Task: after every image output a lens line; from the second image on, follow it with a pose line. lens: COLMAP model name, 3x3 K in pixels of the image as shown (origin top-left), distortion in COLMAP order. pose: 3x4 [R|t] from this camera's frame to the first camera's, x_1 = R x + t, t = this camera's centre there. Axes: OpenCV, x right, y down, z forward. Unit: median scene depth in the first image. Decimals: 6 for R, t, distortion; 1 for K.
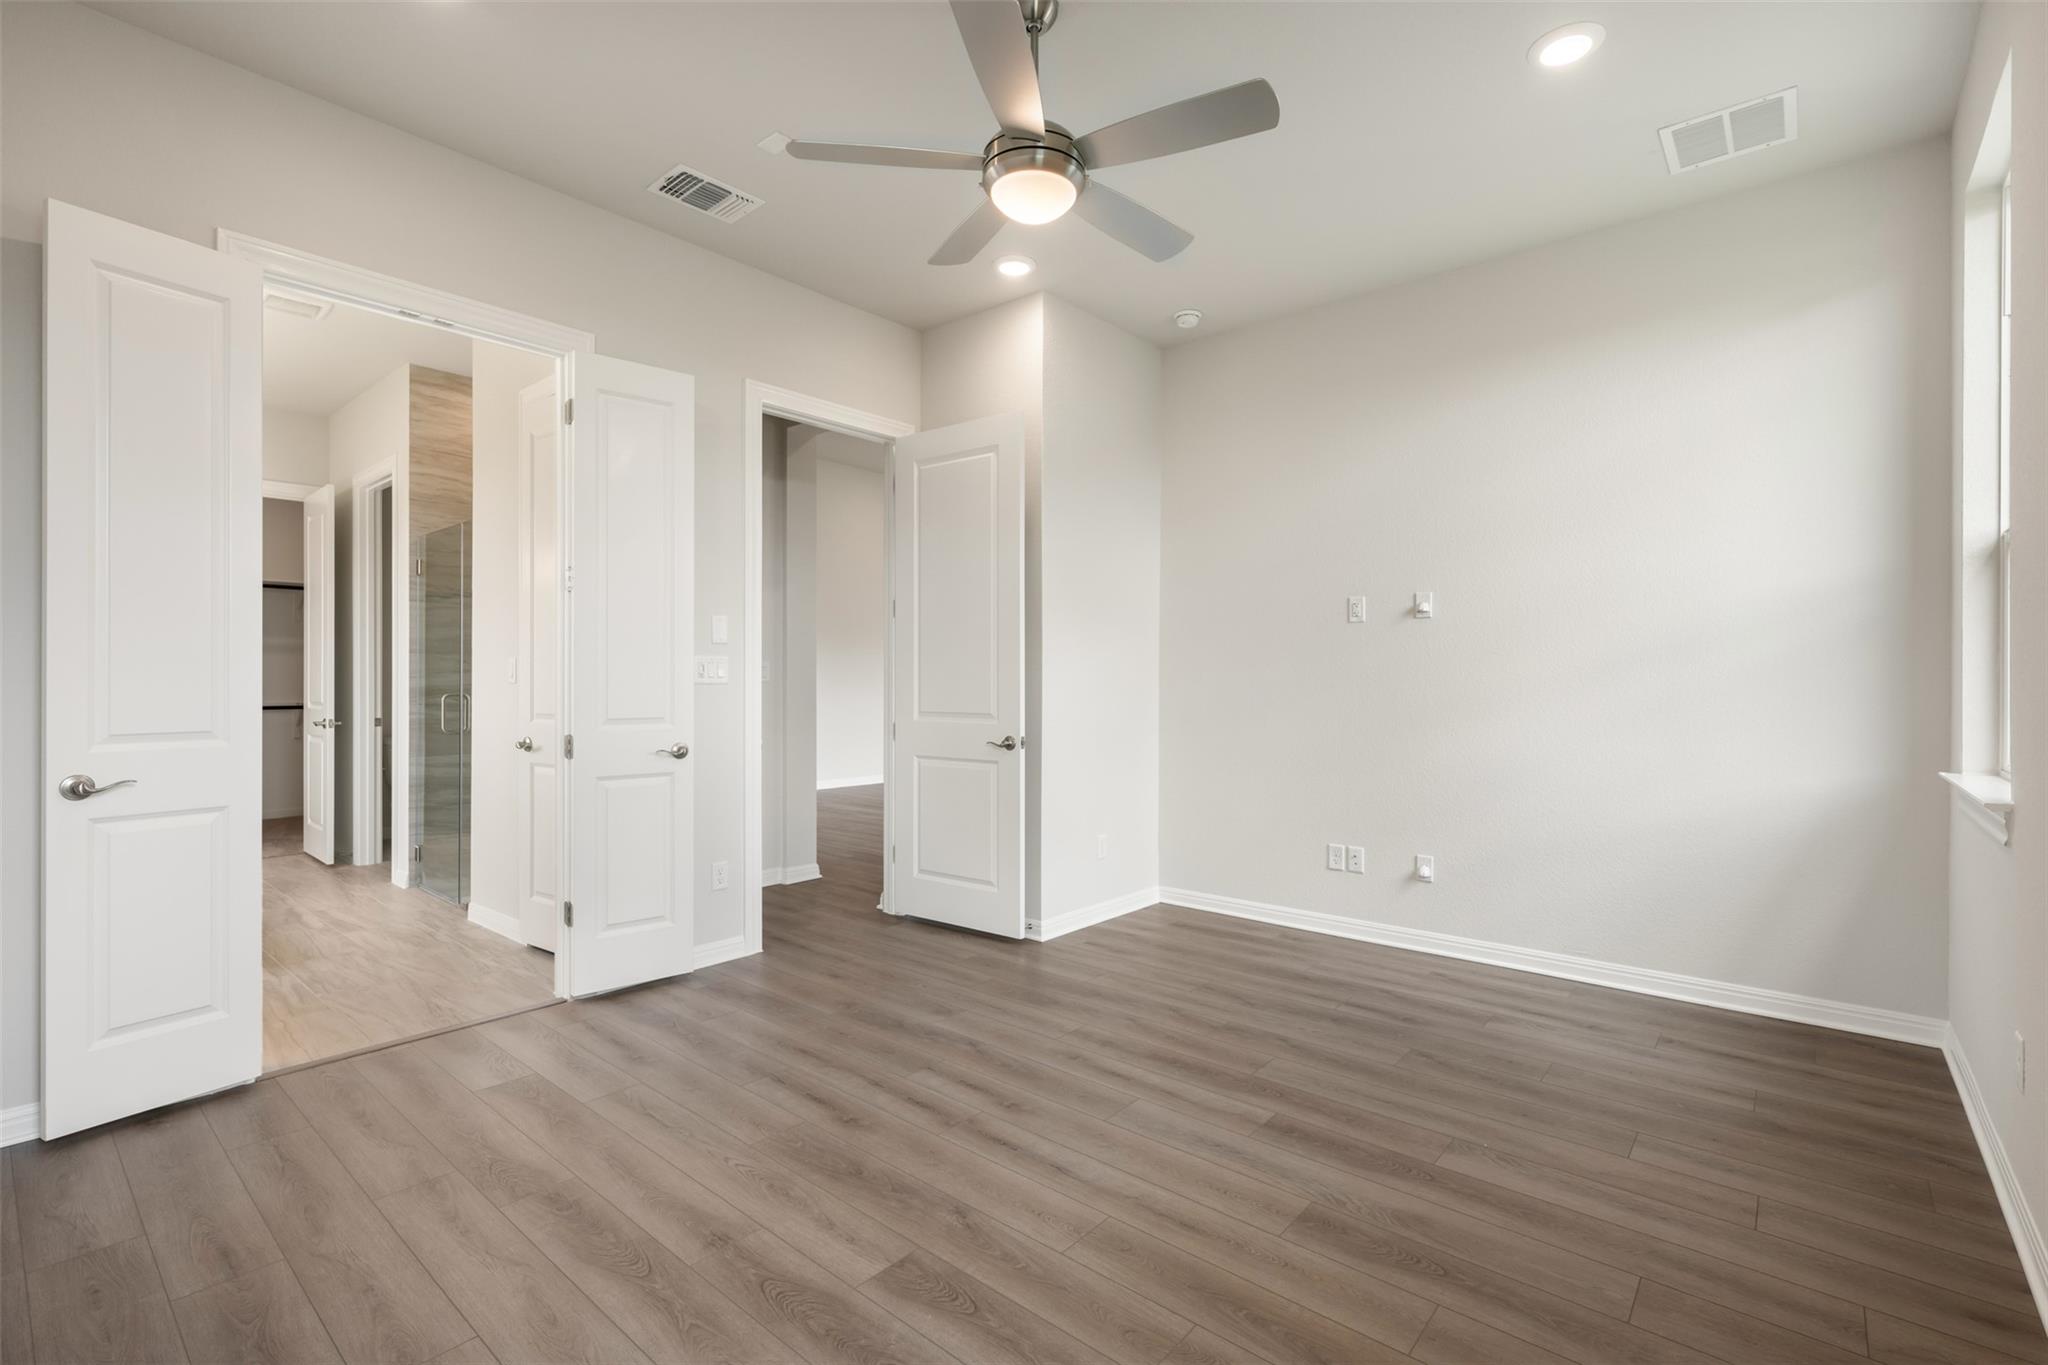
lens RADIAL K [[927.4, 0, 1015.6], [0, 927.4, 678.7], [0, 0, 1]] dist [-0.004865, 0.001184]
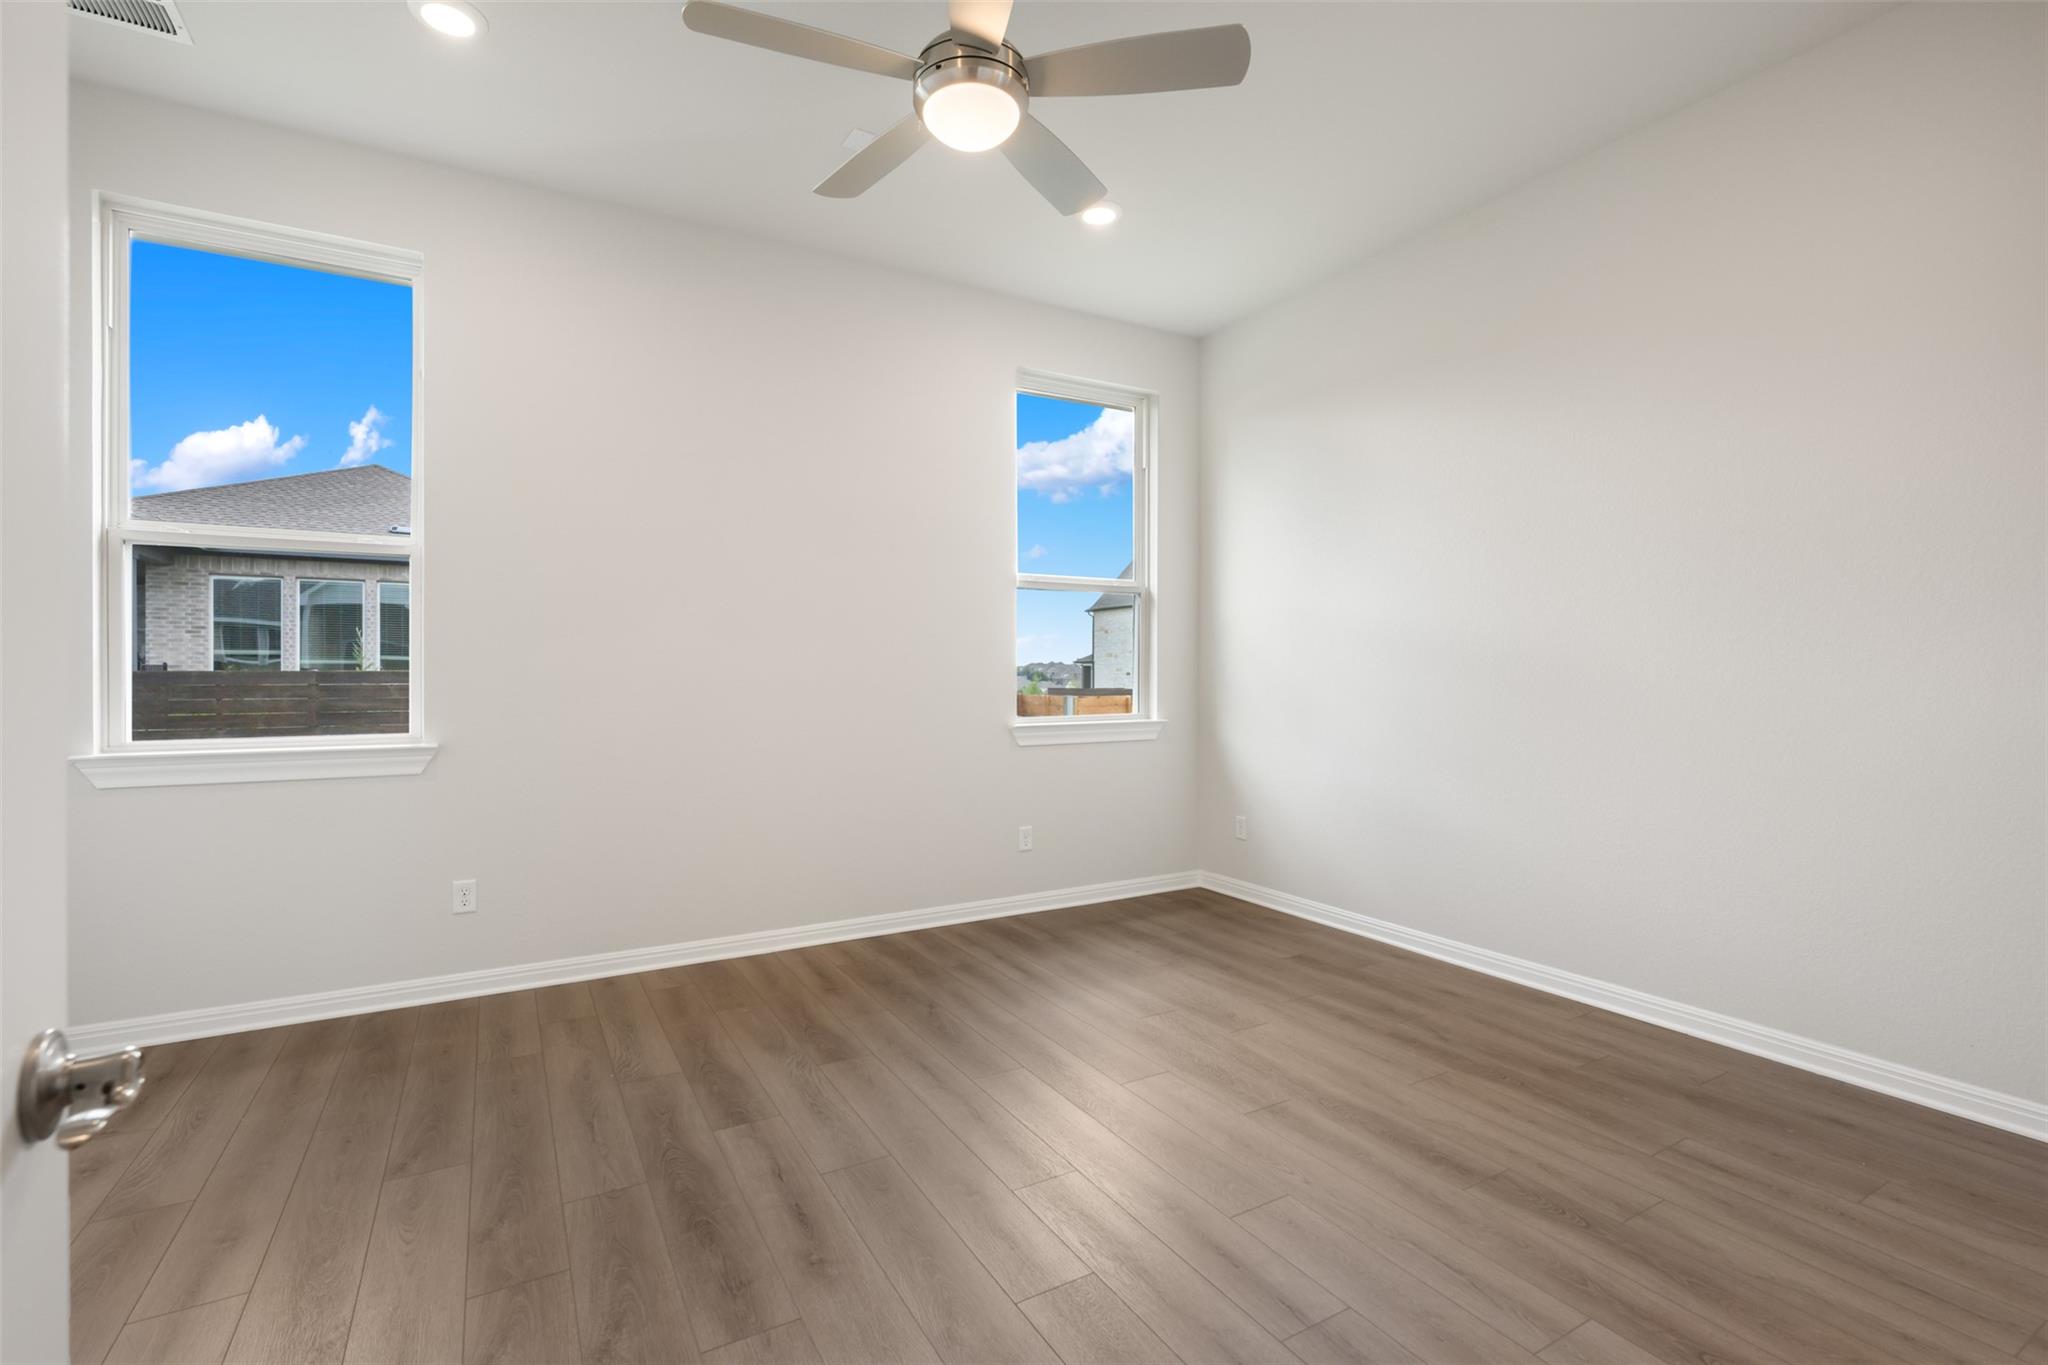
lens RADIAL K [[927.4, 0, 1020.2], [0, 927.4, 679.0], [0, 0, 1]] dist [-0.004865, 0.001184]
pose [[-0.943022, -0.008650, 0.332619, -0.364944], [-0.006592, 0.999952, 0.007315, 0.010430], [-0.332666, 0.004706, -0.943033, 2.071441]]
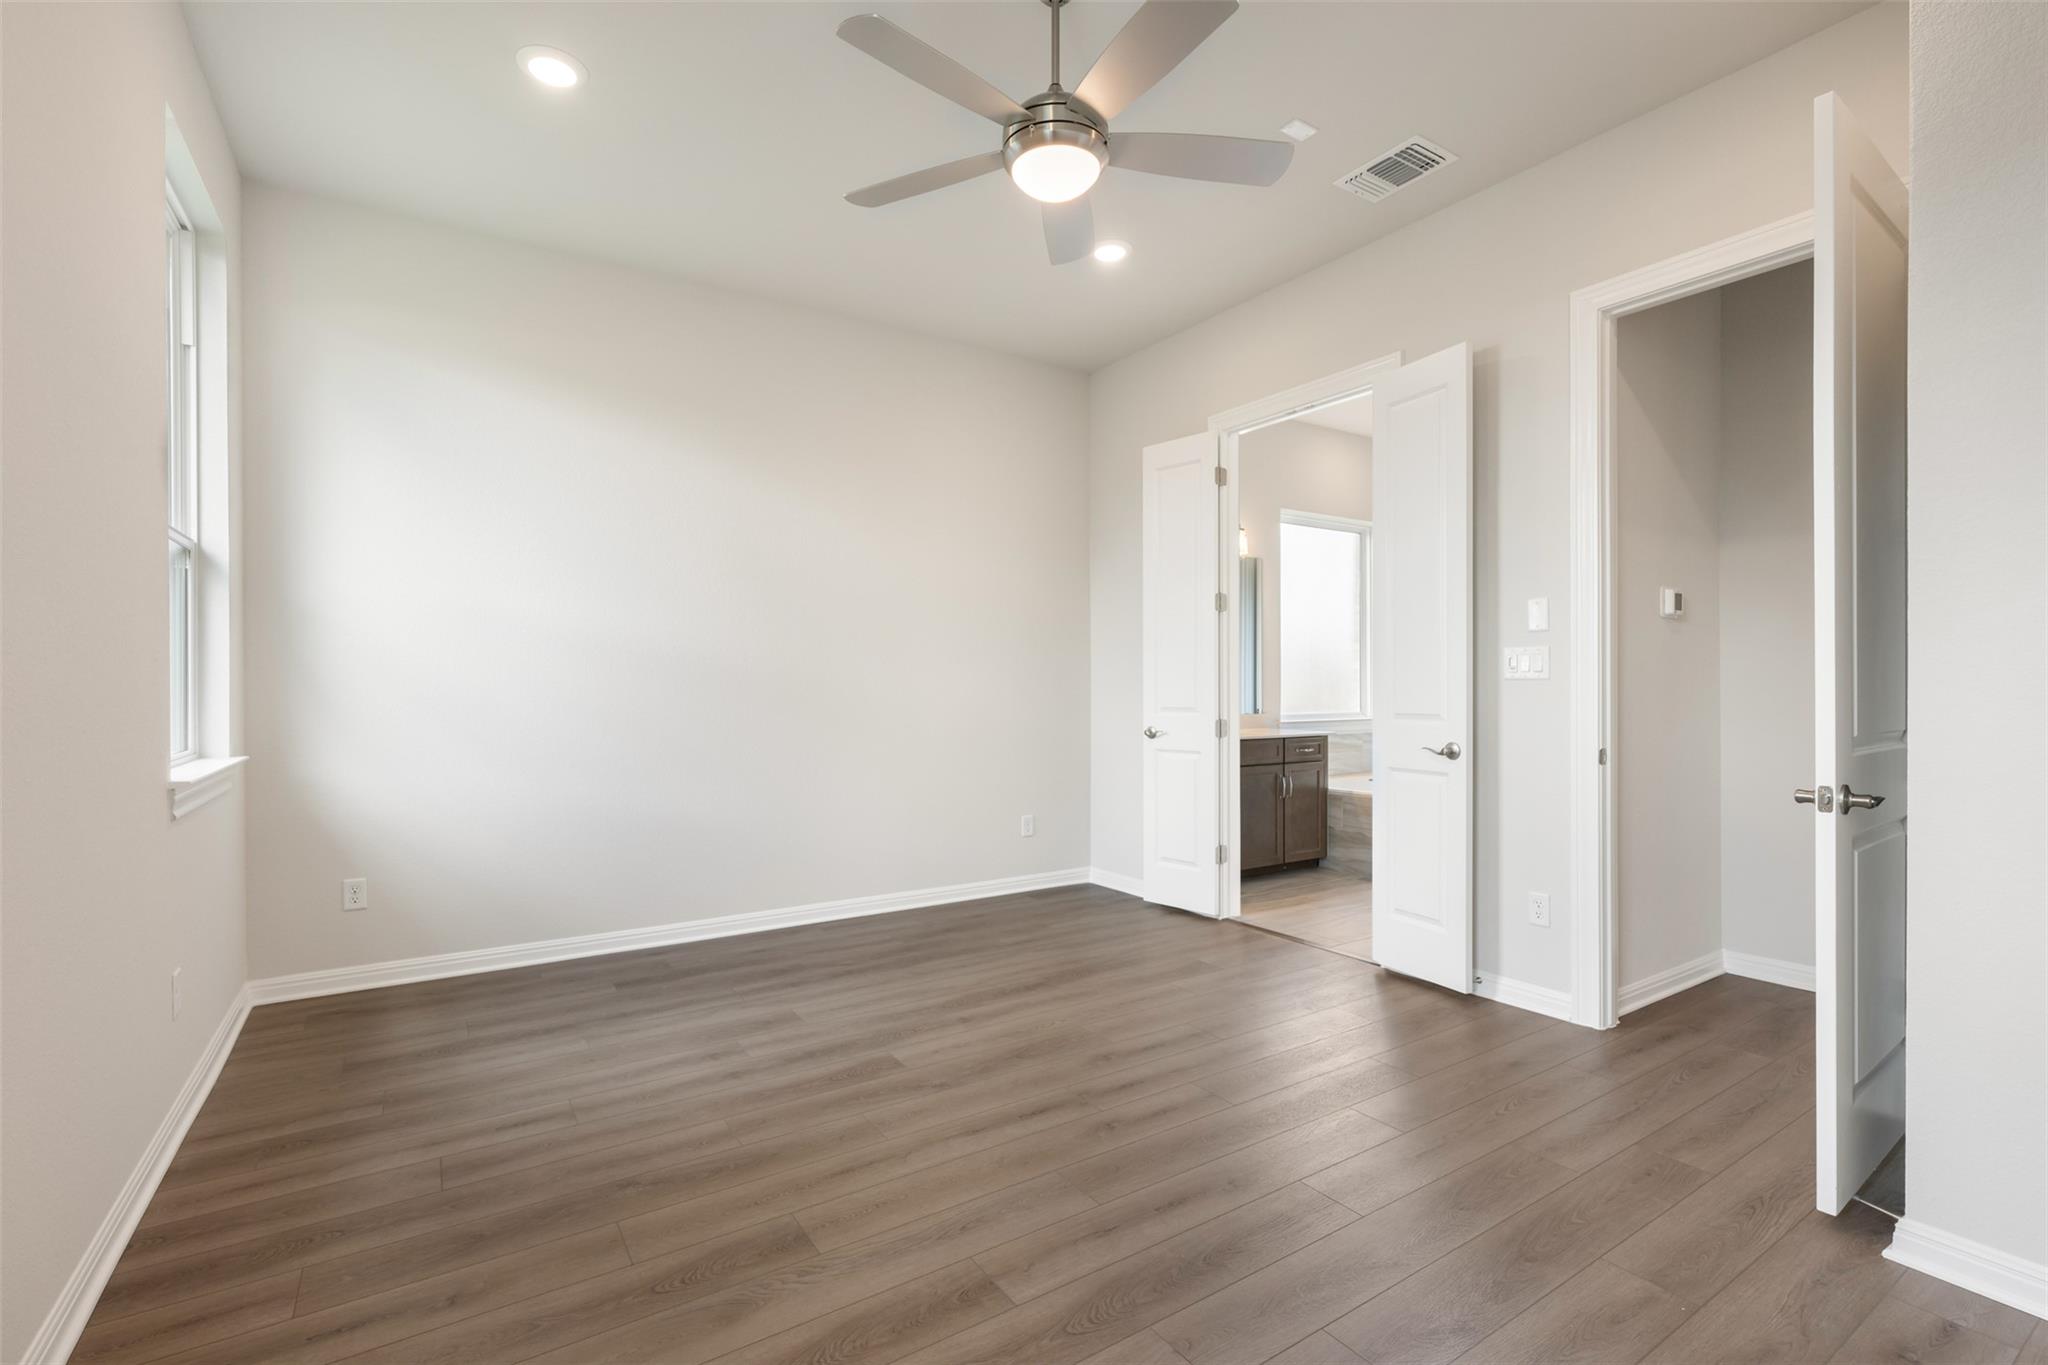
lens RADIAL K [[927.4, 0, 1030.5], [0, 927.4, 696.3], [0, 0, 1]] dist [-0.004865, 0.001184]
pose [[-0.273900, 0.010969, -0.961696, 1.087274], [0.003468, 0.999940, 0.010417, 0.018286], [0.961752, -0.000482, -0.273921, 1.401277]]
